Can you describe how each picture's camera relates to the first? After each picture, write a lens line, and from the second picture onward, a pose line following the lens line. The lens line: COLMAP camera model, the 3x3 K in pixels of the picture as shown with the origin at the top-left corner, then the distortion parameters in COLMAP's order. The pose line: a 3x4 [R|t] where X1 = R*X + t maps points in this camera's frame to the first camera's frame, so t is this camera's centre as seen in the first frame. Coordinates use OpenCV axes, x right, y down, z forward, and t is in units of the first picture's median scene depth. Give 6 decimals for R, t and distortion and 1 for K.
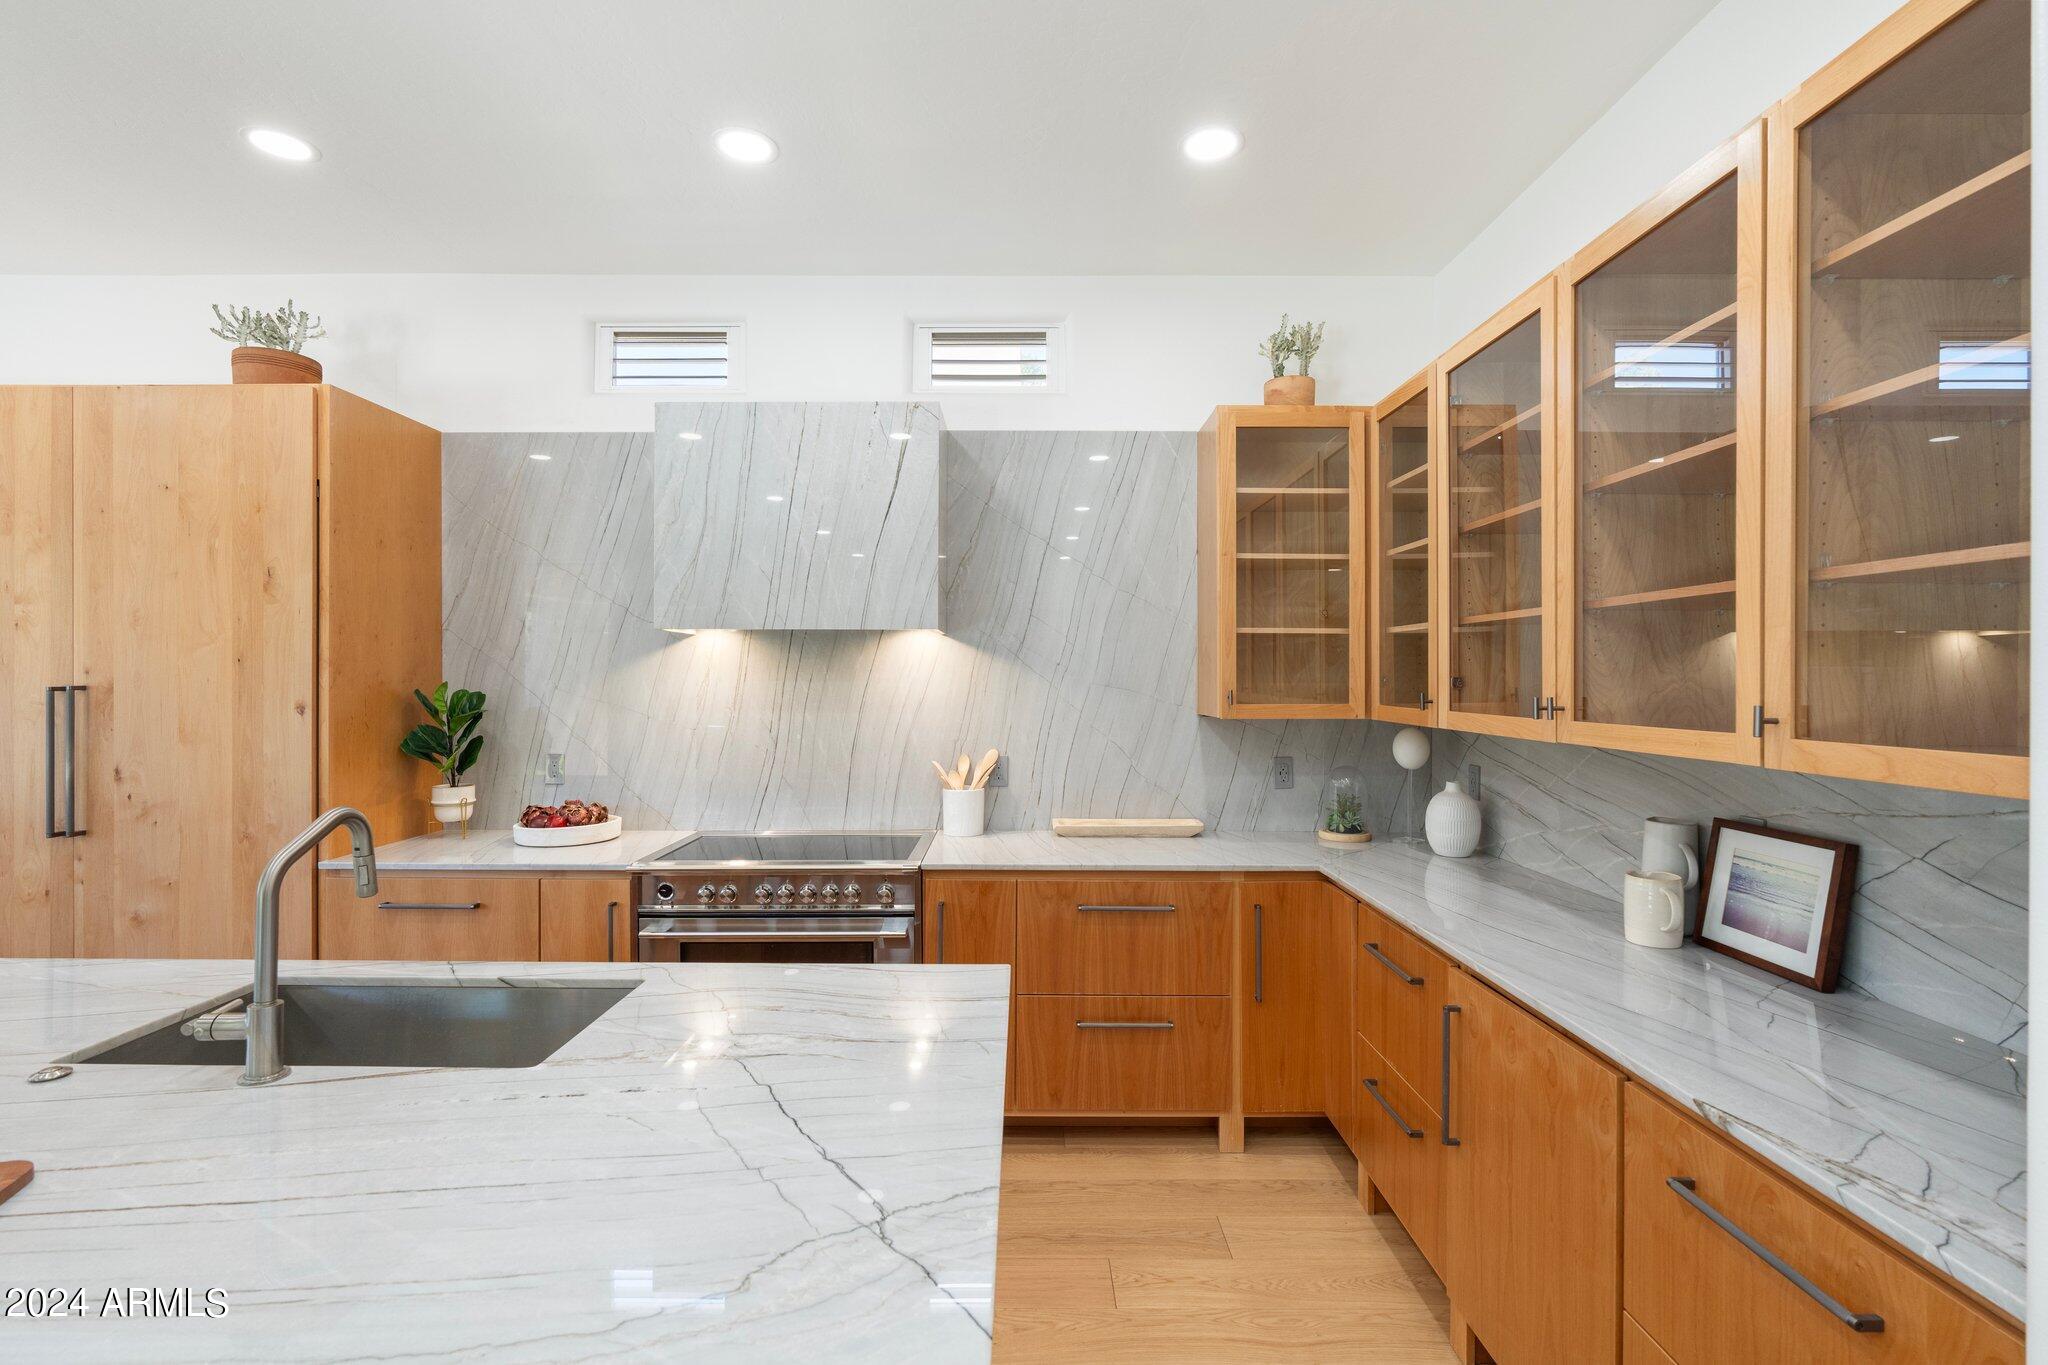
lens RADIAL K [[936.9, 0, 1016.9], [0, 936.9, 676.8], [0, 0, 1]] dist [-0.002255, -0.001484]
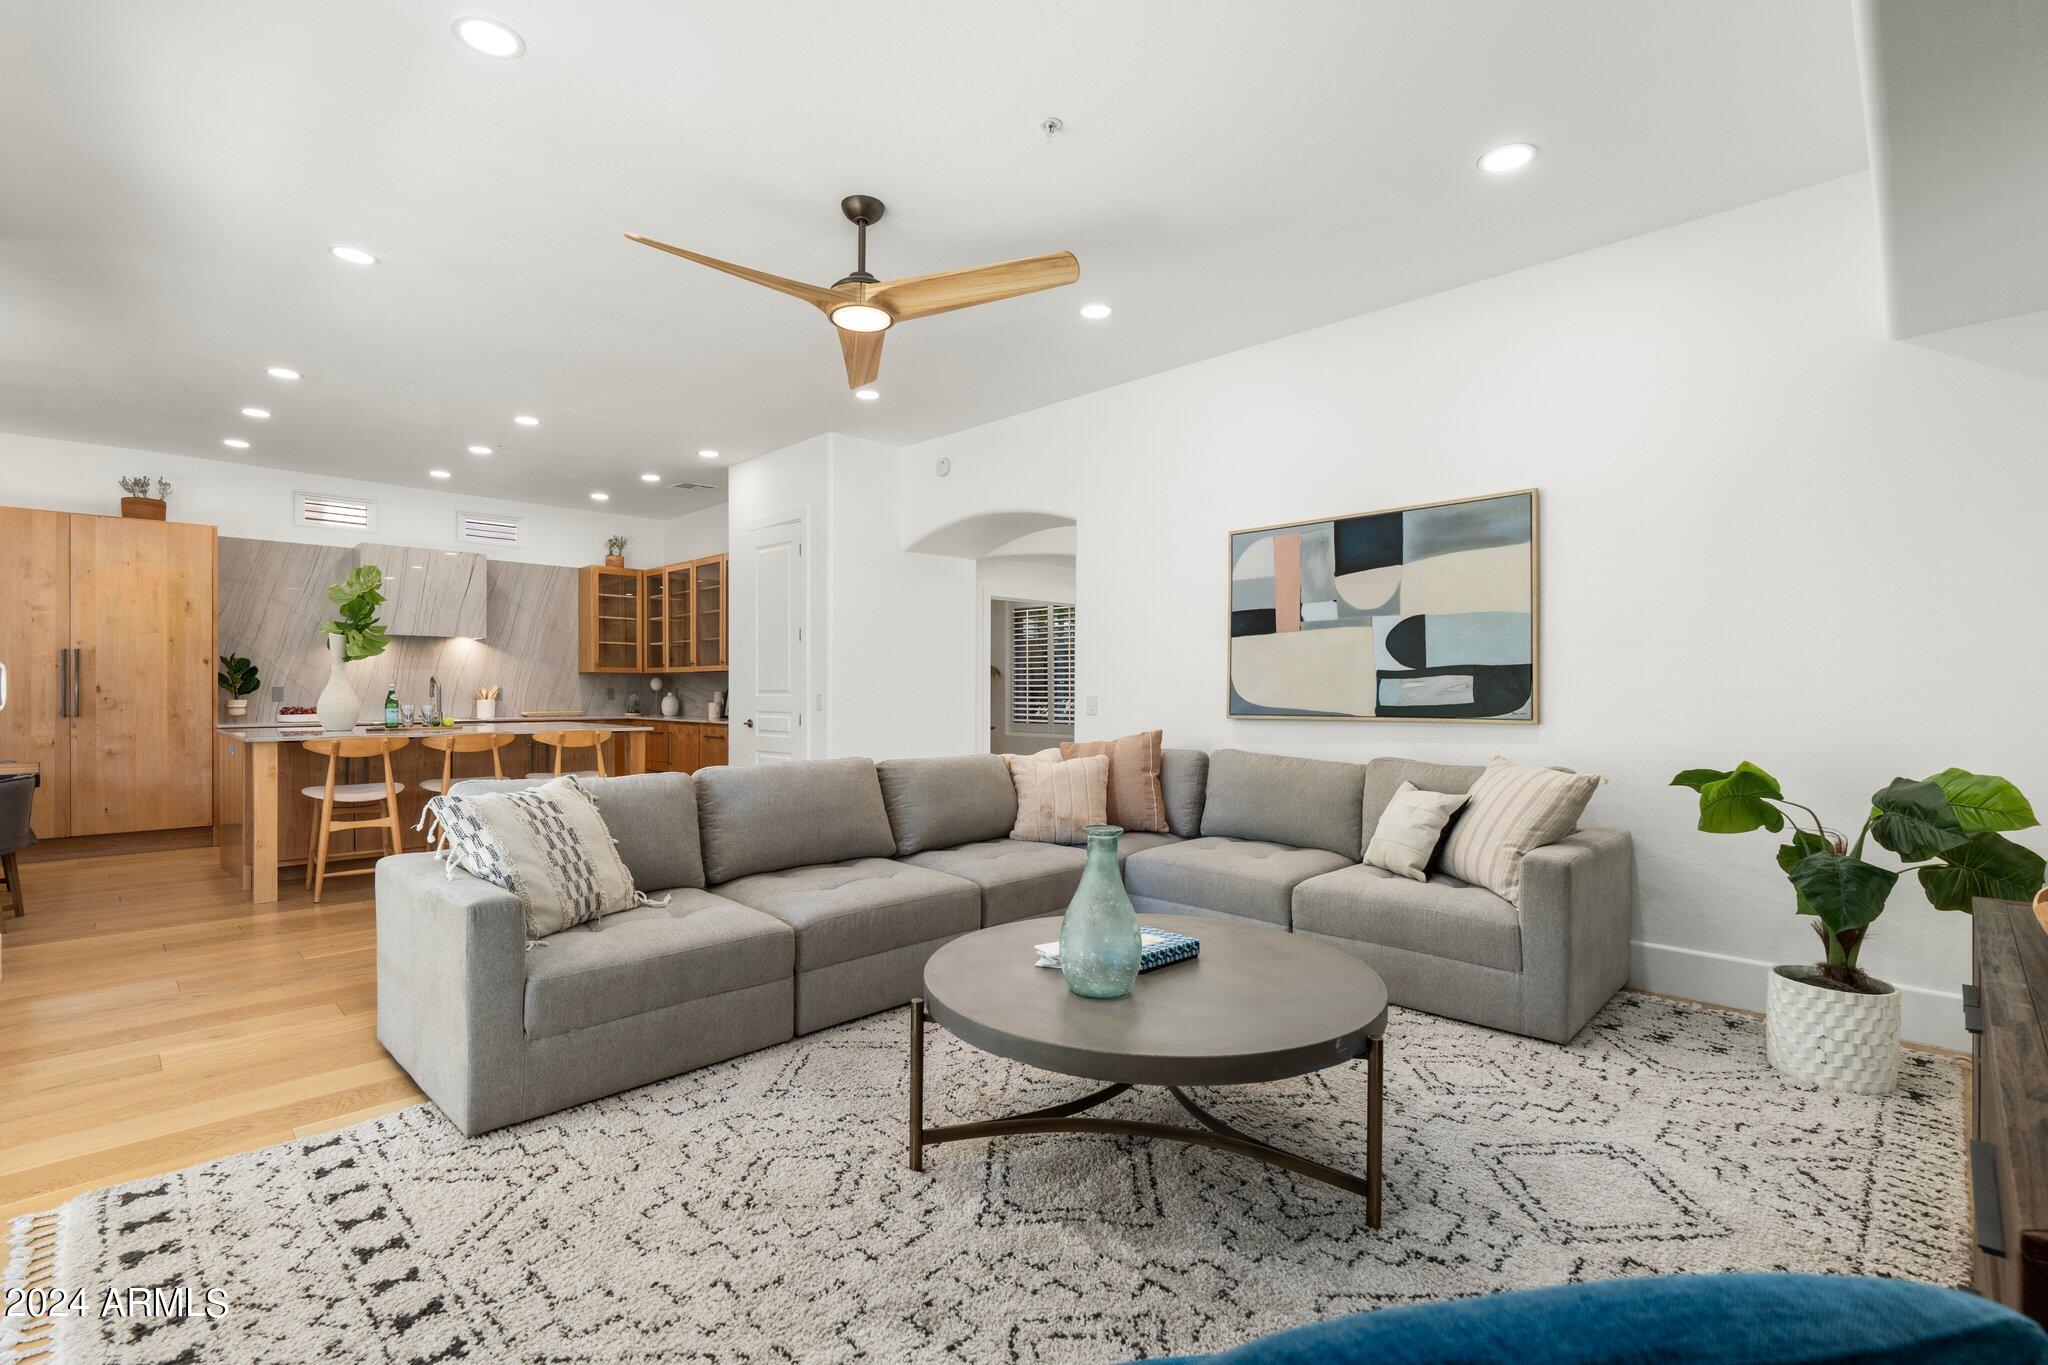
lens RADIAL K [[936.9, 0, 1011.6], [0, 936.9, 690.2], [0, 0, 1]] dist [-0.002255, -0.001484]
pose [[0.708045, -0.000389, 0.706168, -0.944245], [-0.000503, 0.999999, 0.001054, 0.099137], [-0.706168, -0.001102, 0.708044, -2.040004]]
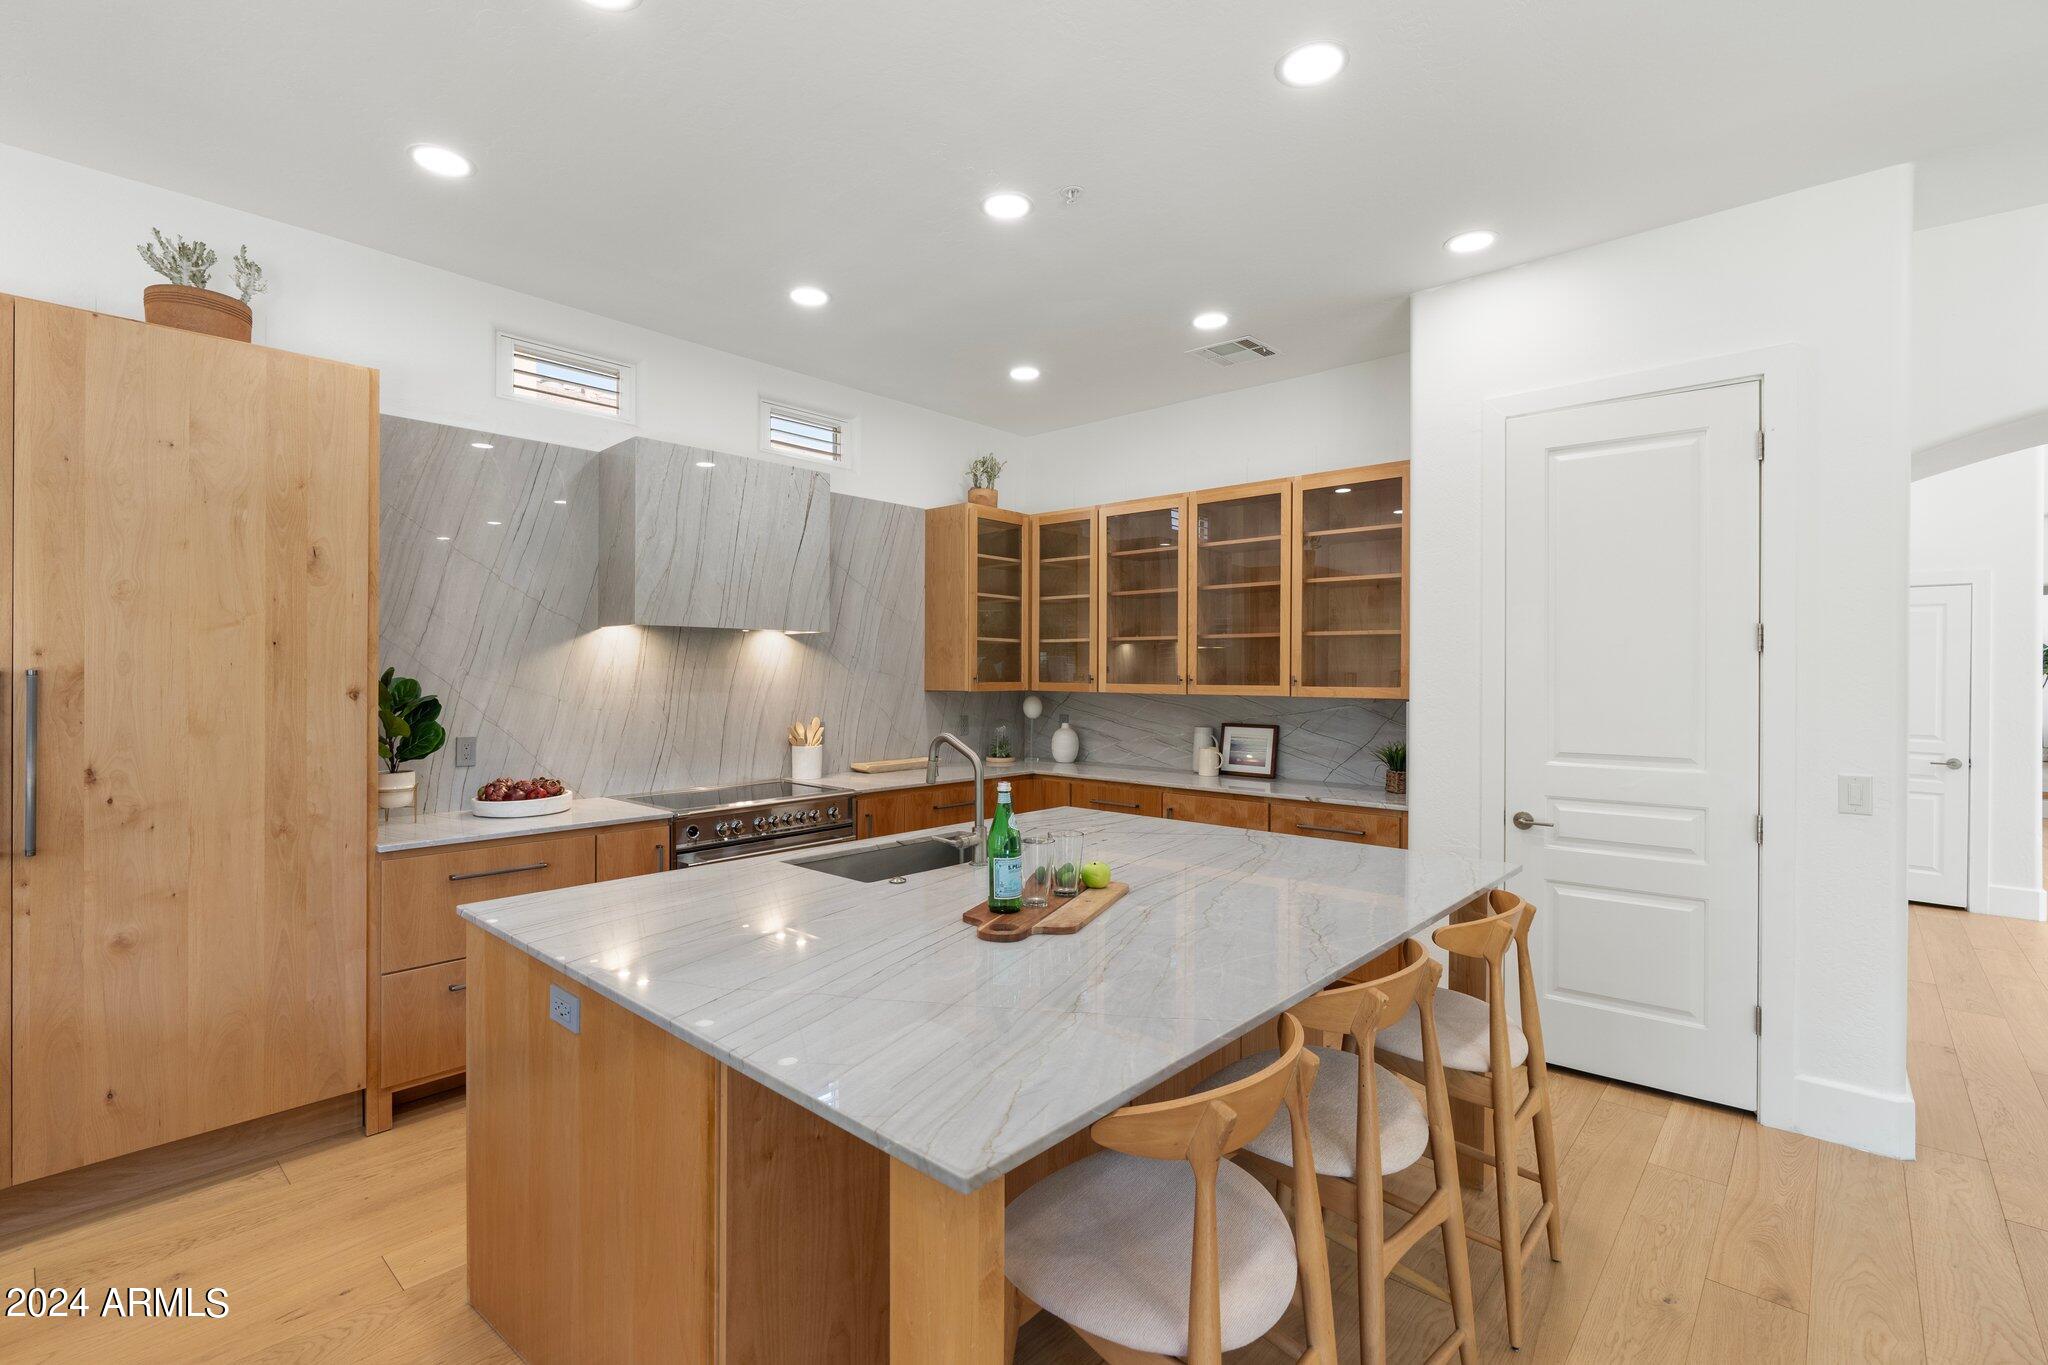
lens RADIAL K [[936.9, 0, 1026.8], [0, 936.9, 668.2], [0, 0, 1]] dist [-0.002255, -0.001484]
pose [[0.658967, 0.004012, 0.752161, -0.988344], [-0.003398, 0.999991, -0.002357, 0.006512], [-0.752164, -0.001003, 0.658975, -0.176335]]
